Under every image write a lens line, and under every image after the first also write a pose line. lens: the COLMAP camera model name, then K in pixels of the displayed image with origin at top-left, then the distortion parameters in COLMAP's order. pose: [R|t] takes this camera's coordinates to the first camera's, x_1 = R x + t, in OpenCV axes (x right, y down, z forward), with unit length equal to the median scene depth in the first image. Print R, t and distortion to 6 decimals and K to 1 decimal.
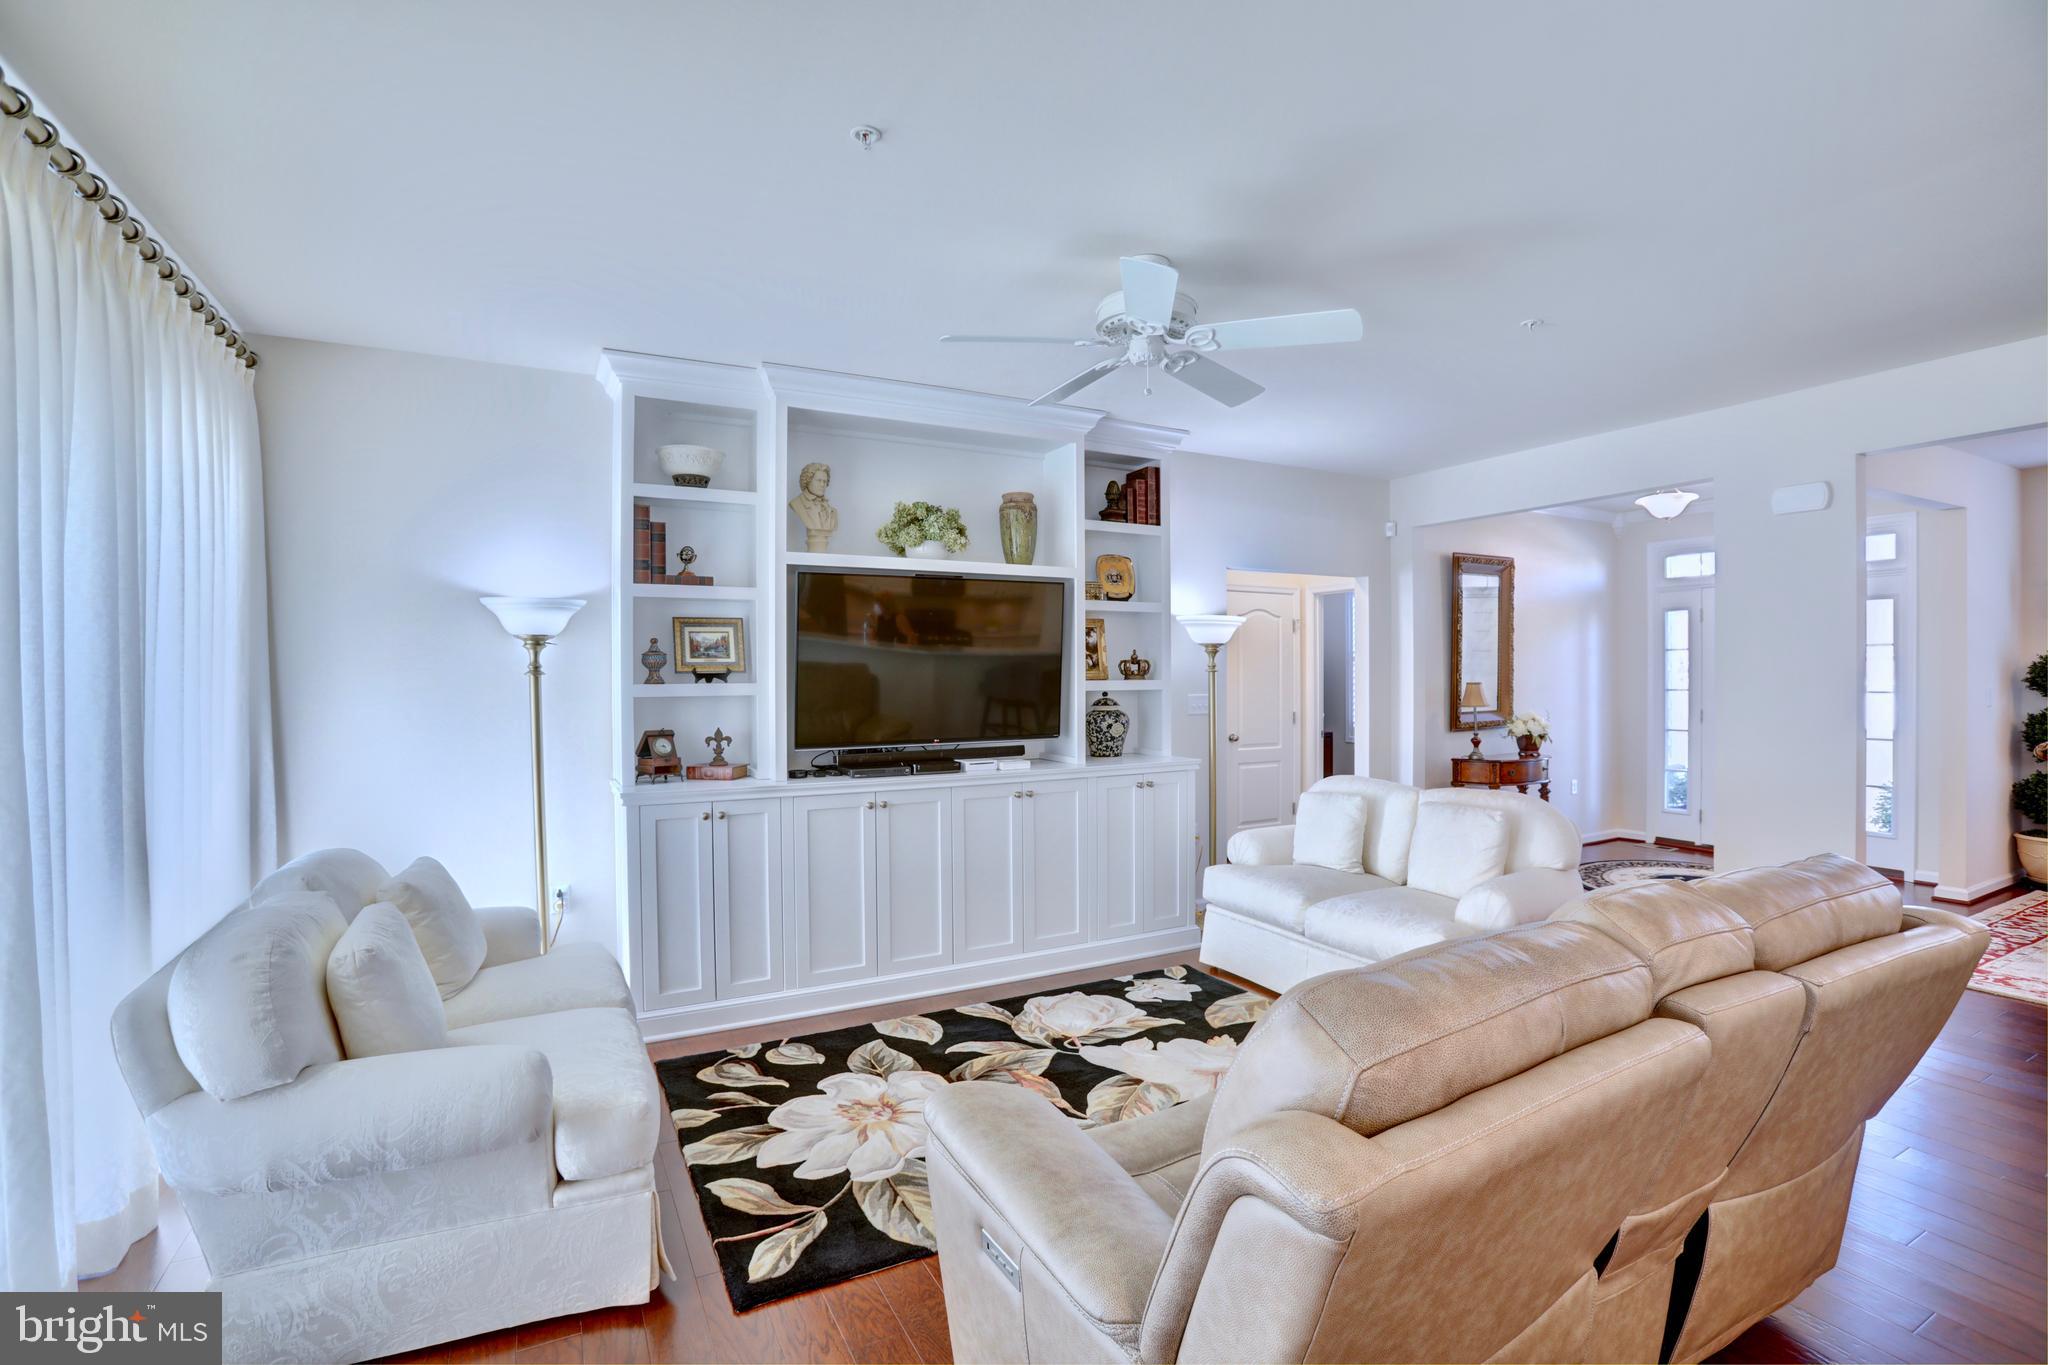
lens RADIAL K [[936.5, 0, 1011.2], [0, 936.5, 678.6], [0, 0, 1]] dist [-0.056810, 0.020034]
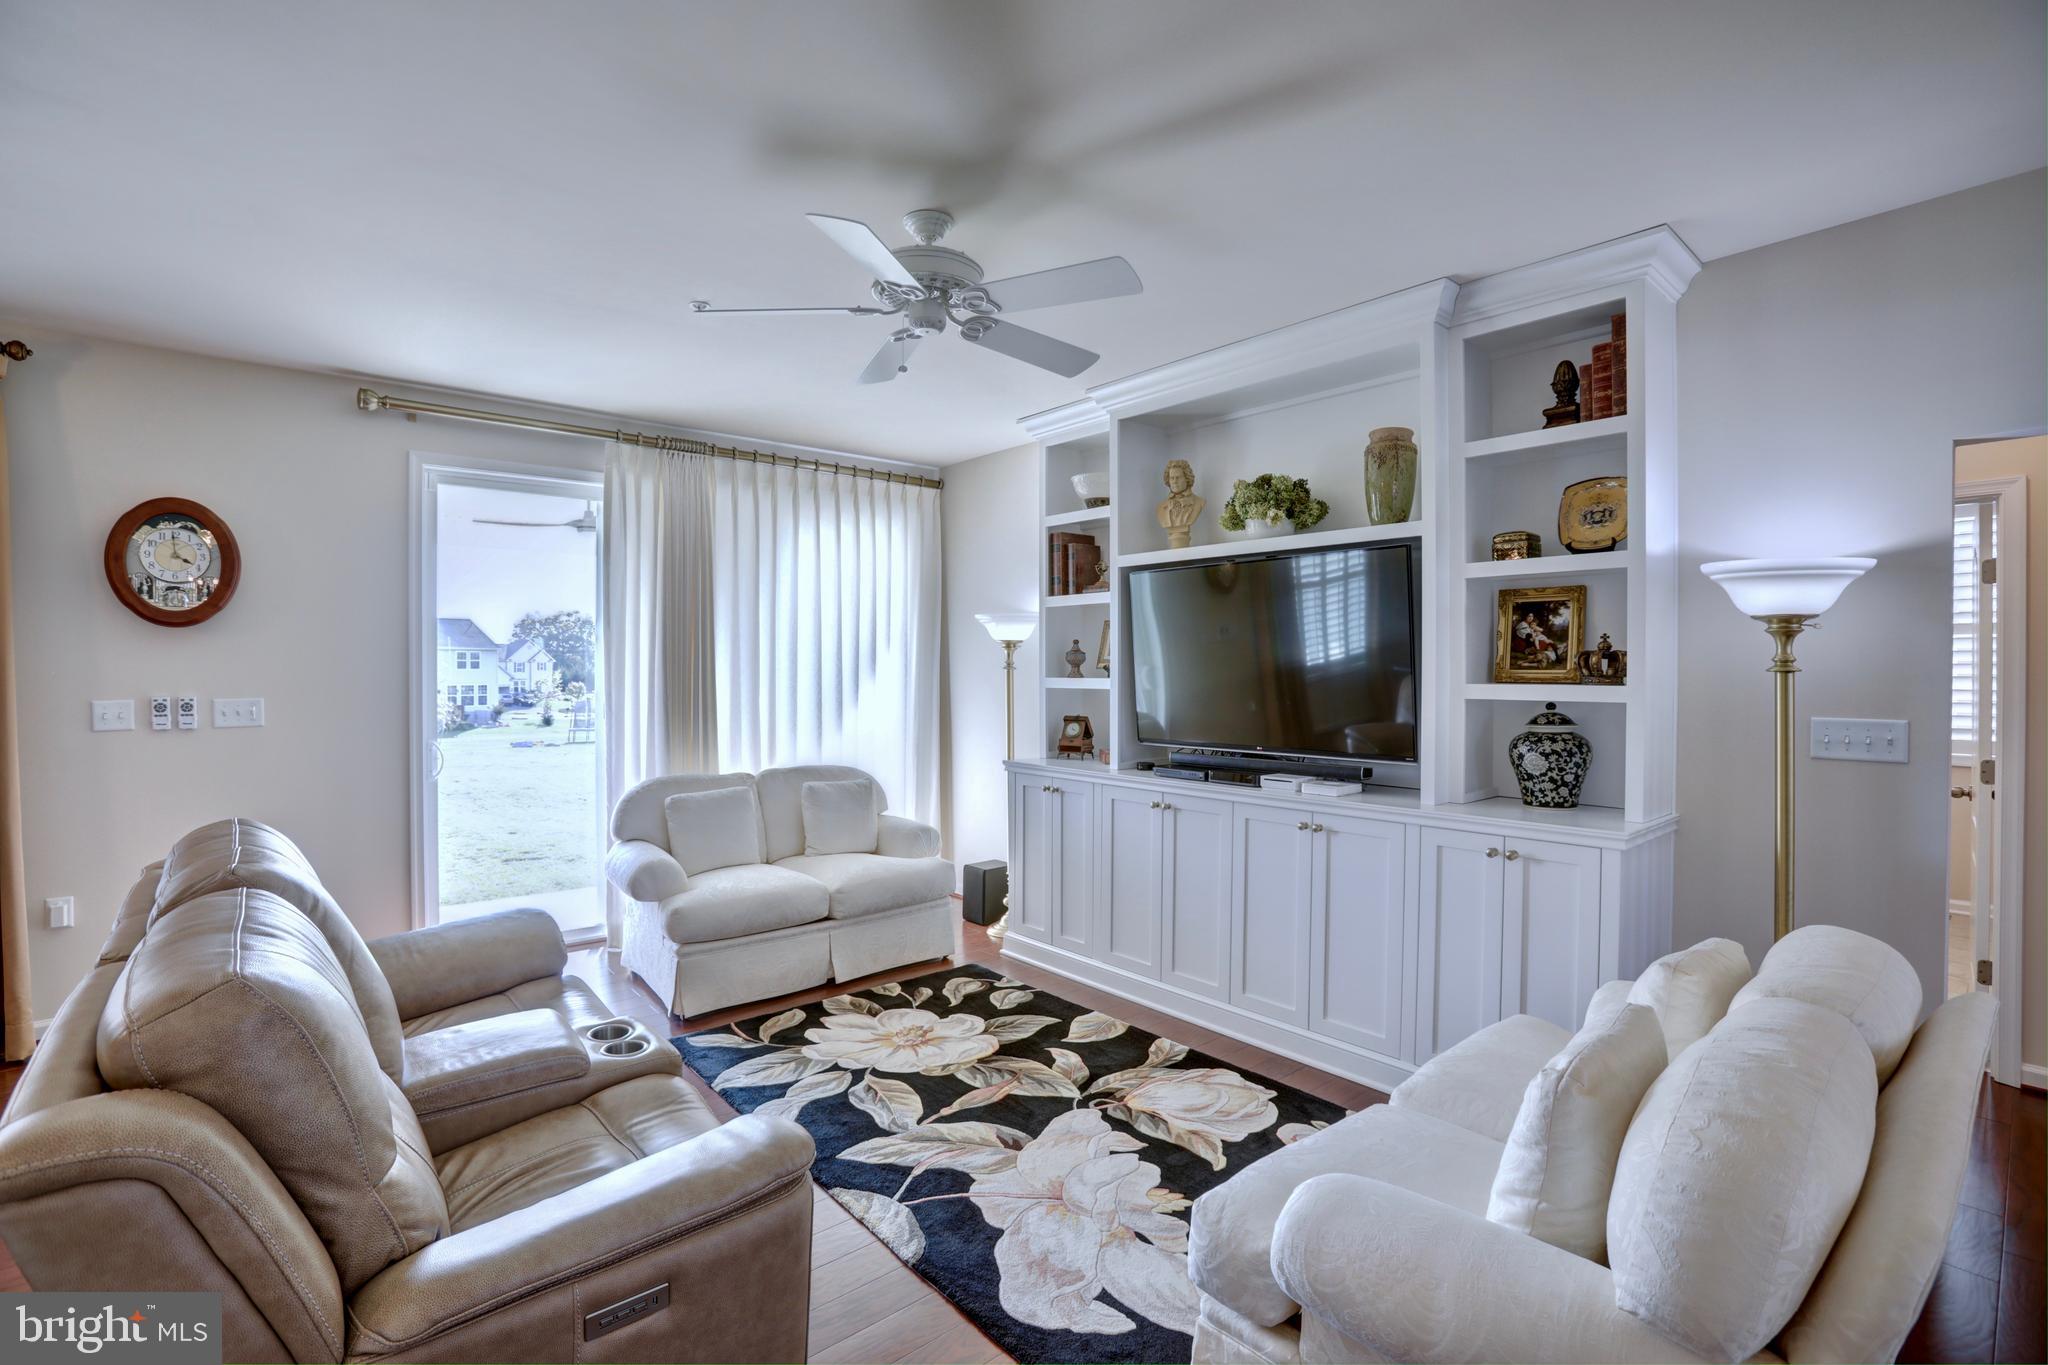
lens RADIAL K [[936.5, 0, 1032.5], [0, 936.5, 678.4], [0, 0, 1]] dist [-0.056810, 0.020034]
pose [[0.220285, 0.013401, -0.975343, 0.854628], [-0.010209, 0.999883, 0.011432, -0.007498], [0.975382, 0.007439, 0.220396, 0.725583]]
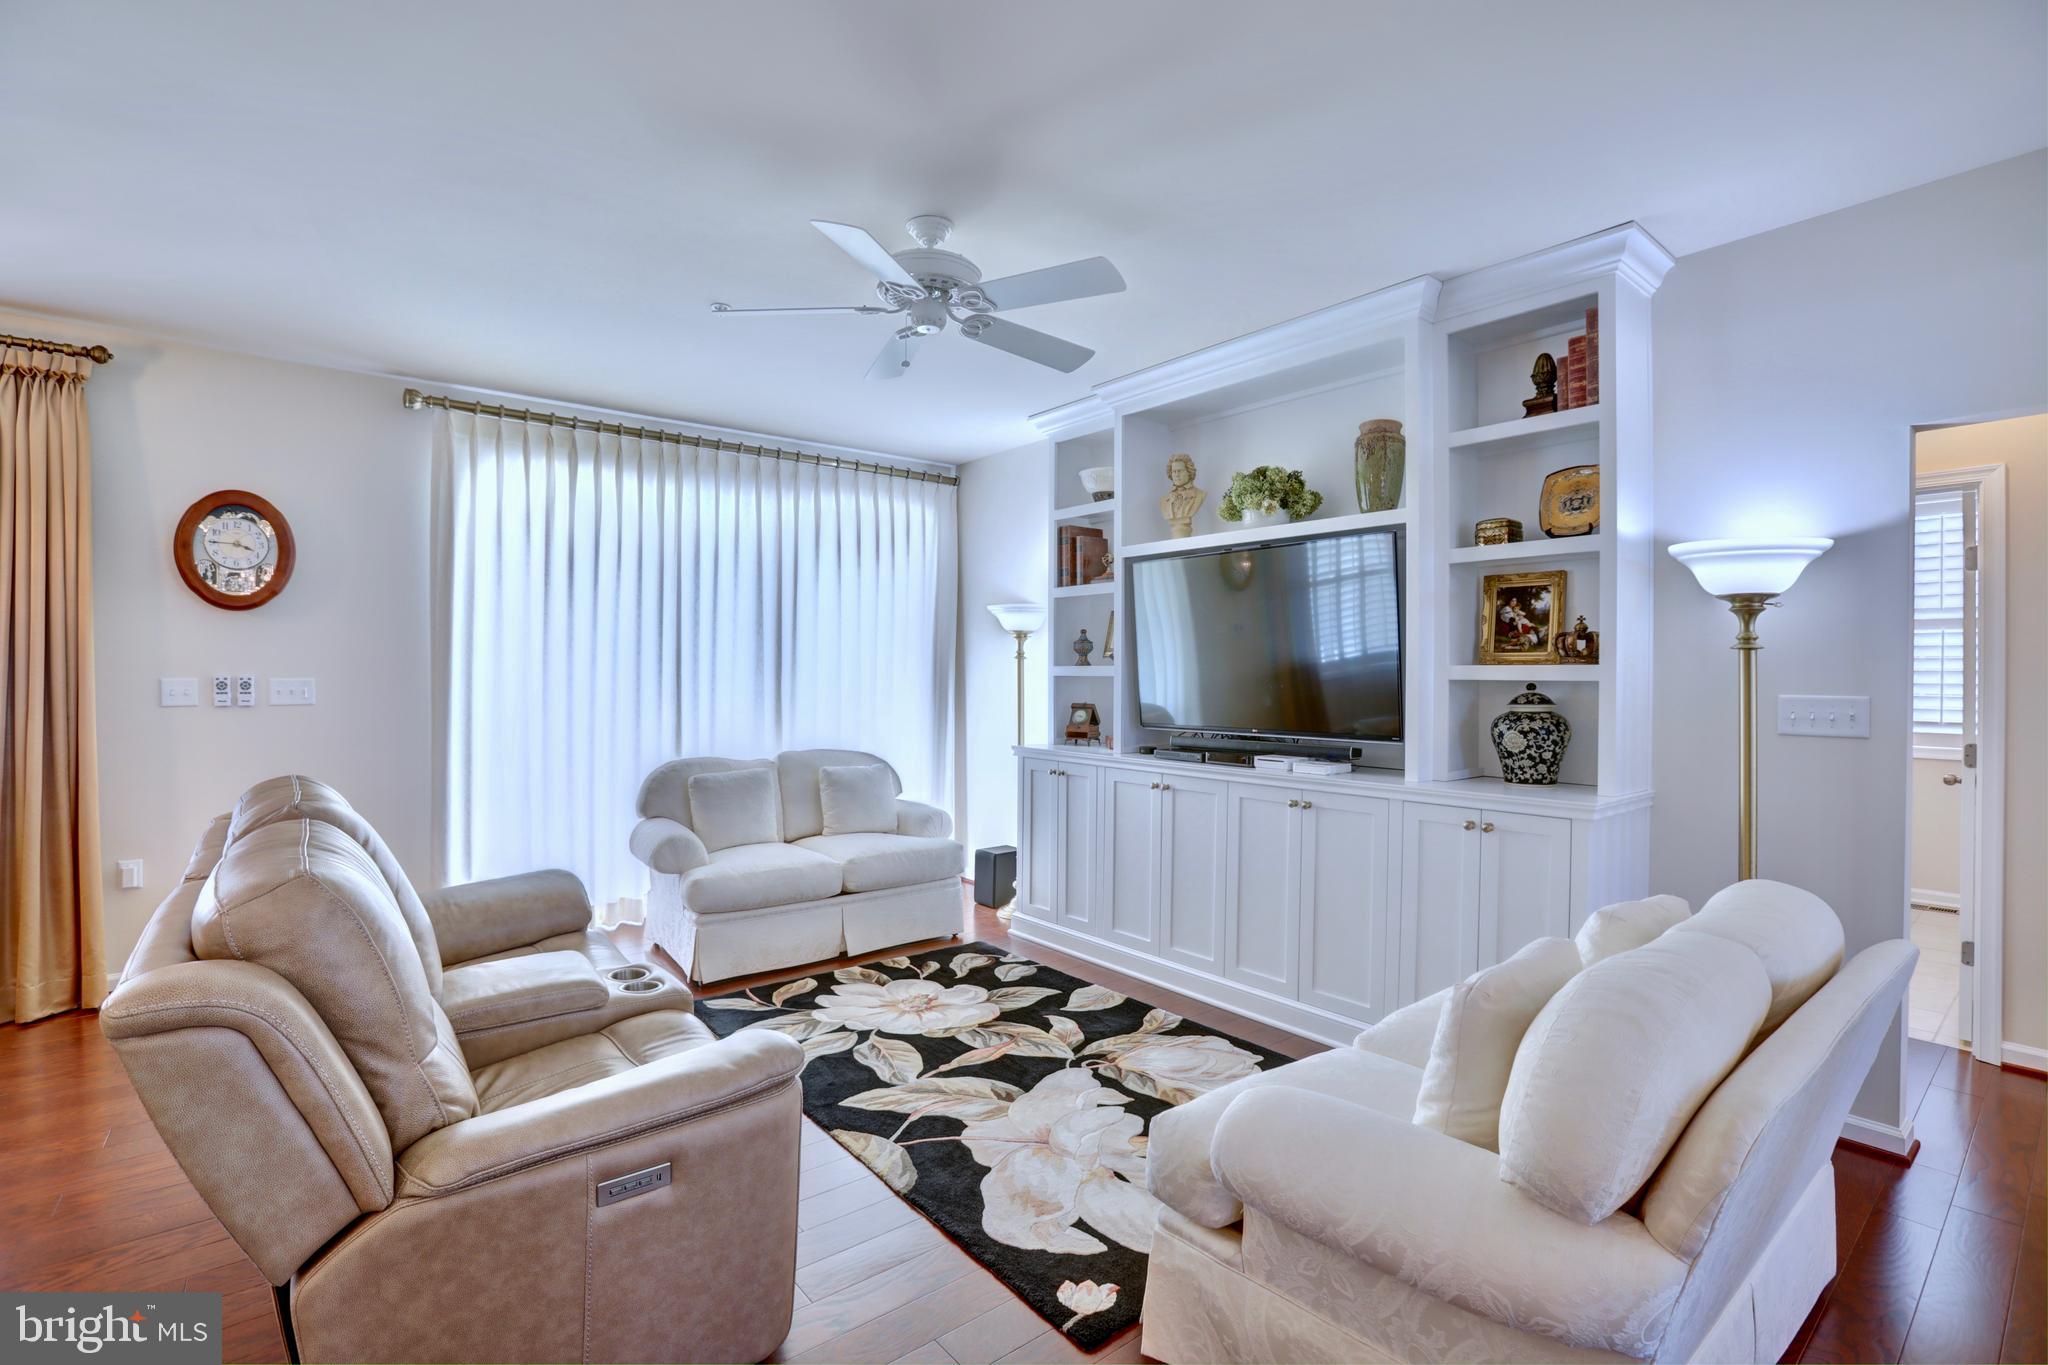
lens RADIAL K [[936.5, 0, 1029.5], [0, 936.5, 675.2], [0, 0, 1]] dist [-0.056810, 0.020034]
pose [[0.188835, 0.006996, -0.981984, 0.904567], [-0.014742, 0.999882, 0.004288, 0.014965], [0.981898, 0.013667, 0.188916, 0.742980]]
